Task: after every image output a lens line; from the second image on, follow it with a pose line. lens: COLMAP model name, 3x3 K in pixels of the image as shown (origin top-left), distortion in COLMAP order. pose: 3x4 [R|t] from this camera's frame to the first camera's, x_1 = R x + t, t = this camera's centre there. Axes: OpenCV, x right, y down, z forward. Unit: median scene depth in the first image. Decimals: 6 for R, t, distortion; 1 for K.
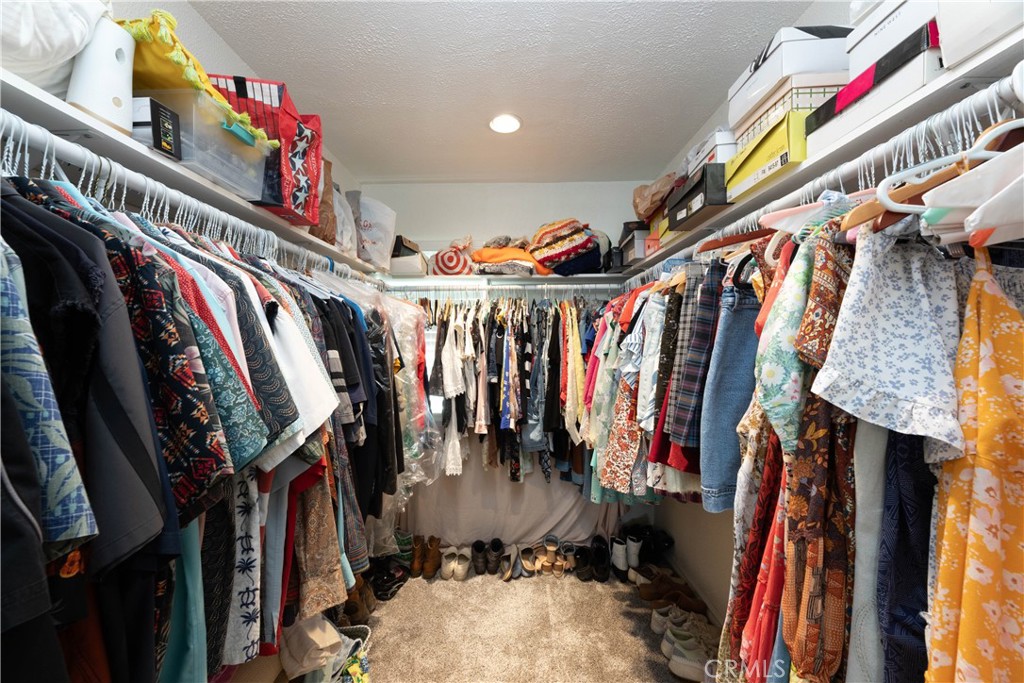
lens RADIAL K [[413.0, 0, 511.7], [0, 413.0, 341.7], [0, 0, 1]] dist [0.001981, -0.001723]
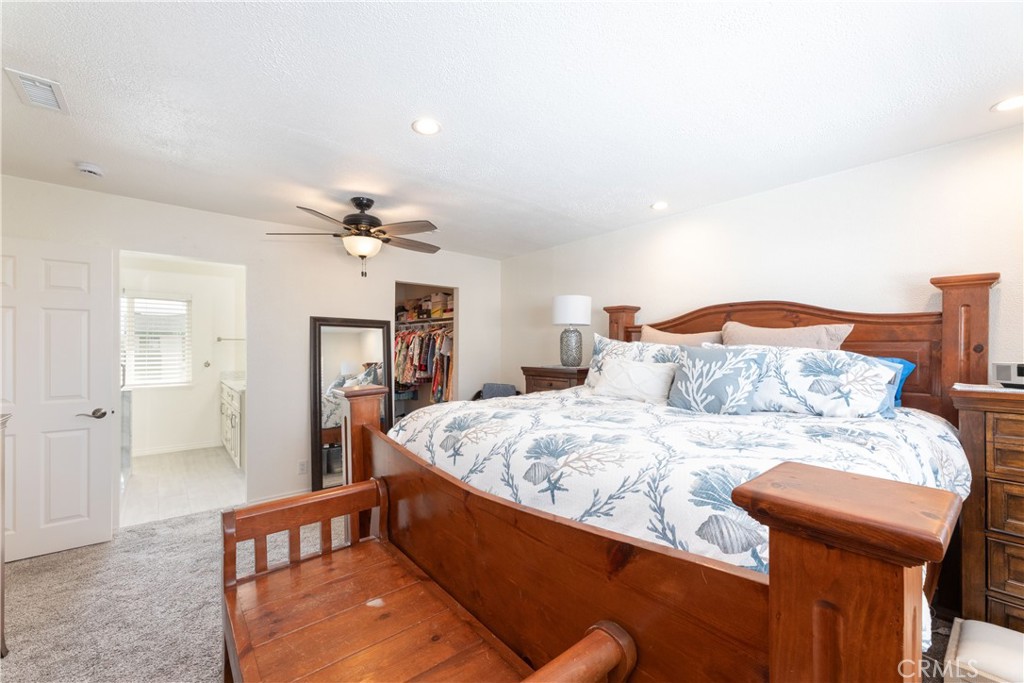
lens RADIAL K [[413.0, 0, 512.8], [0, 413.0, 345.6], [0, 0, 1]] dist [0.001981, -0.001723]
pose [[0.772729, -0.004717, 0.634719, -2.206568], [0.007463, 0.999971, -0.001654, -0.000189], [-0.634692, 0.006015, 0.772742, -4.077812]]
